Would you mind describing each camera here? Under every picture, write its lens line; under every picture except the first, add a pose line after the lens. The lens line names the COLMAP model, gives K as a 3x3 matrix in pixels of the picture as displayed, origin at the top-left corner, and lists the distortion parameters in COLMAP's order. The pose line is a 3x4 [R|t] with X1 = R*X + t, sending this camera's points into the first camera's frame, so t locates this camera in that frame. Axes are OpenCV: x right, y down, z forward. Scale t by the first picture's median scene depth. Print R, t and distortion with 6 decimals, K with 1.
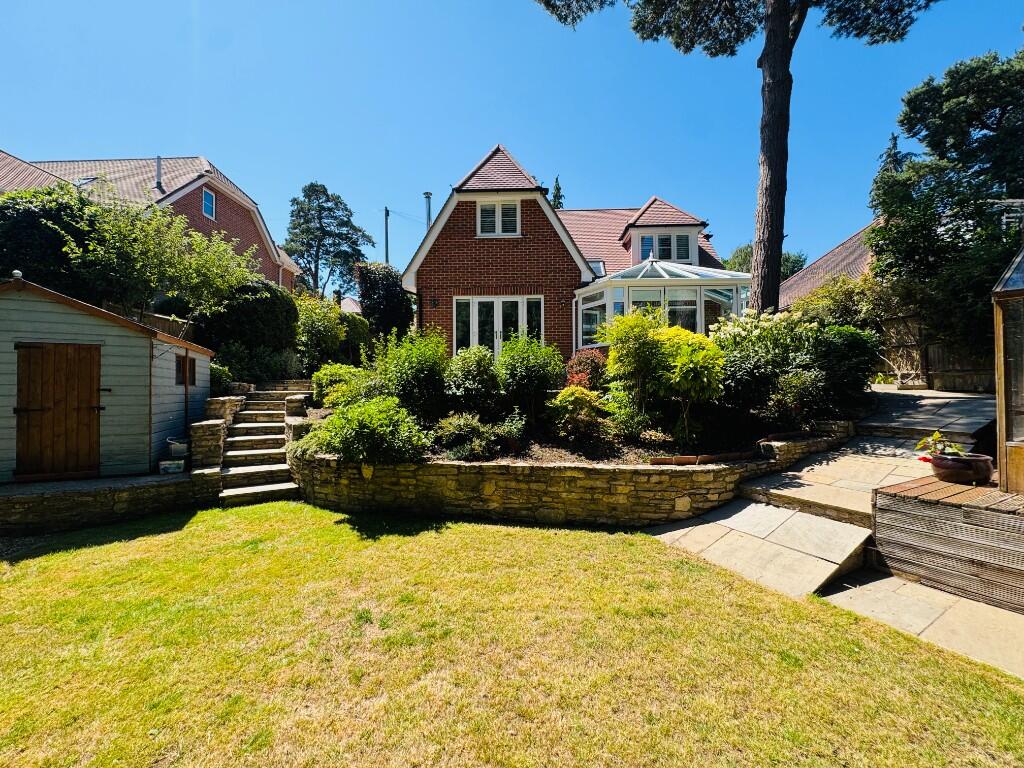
lens RADIAL K [[409.6, 0, 513.3], [0, 409.6, 384.4], [0, 0, 1]] dist [-0.004291, 0.001005]
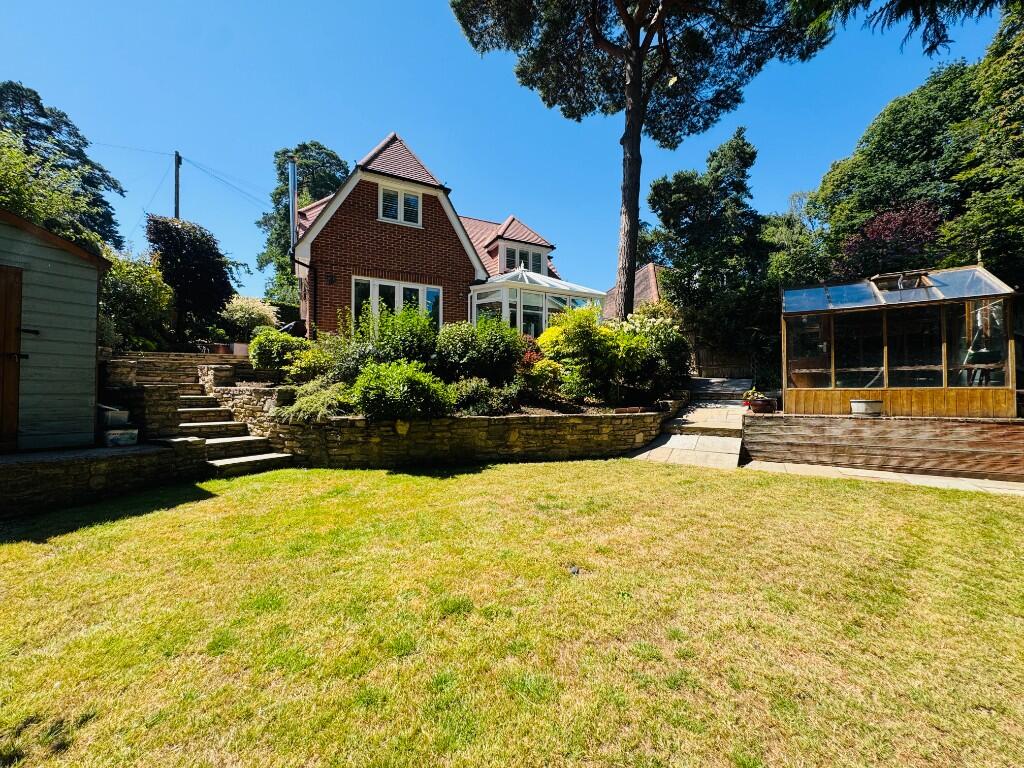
lens RADIAL K [[409.6, 0, 509.5], [0, 409.6, 385.9], [0, 0, 1]] dist [-0.004291, 0.001005]
pose [[0.872975, 0.016532, 0.487485, -0.588483], [-0.013315, 0.999861, -0.010063, 0.103448], [-0.487583, 0.002294, 0.873074, -0.050708]]
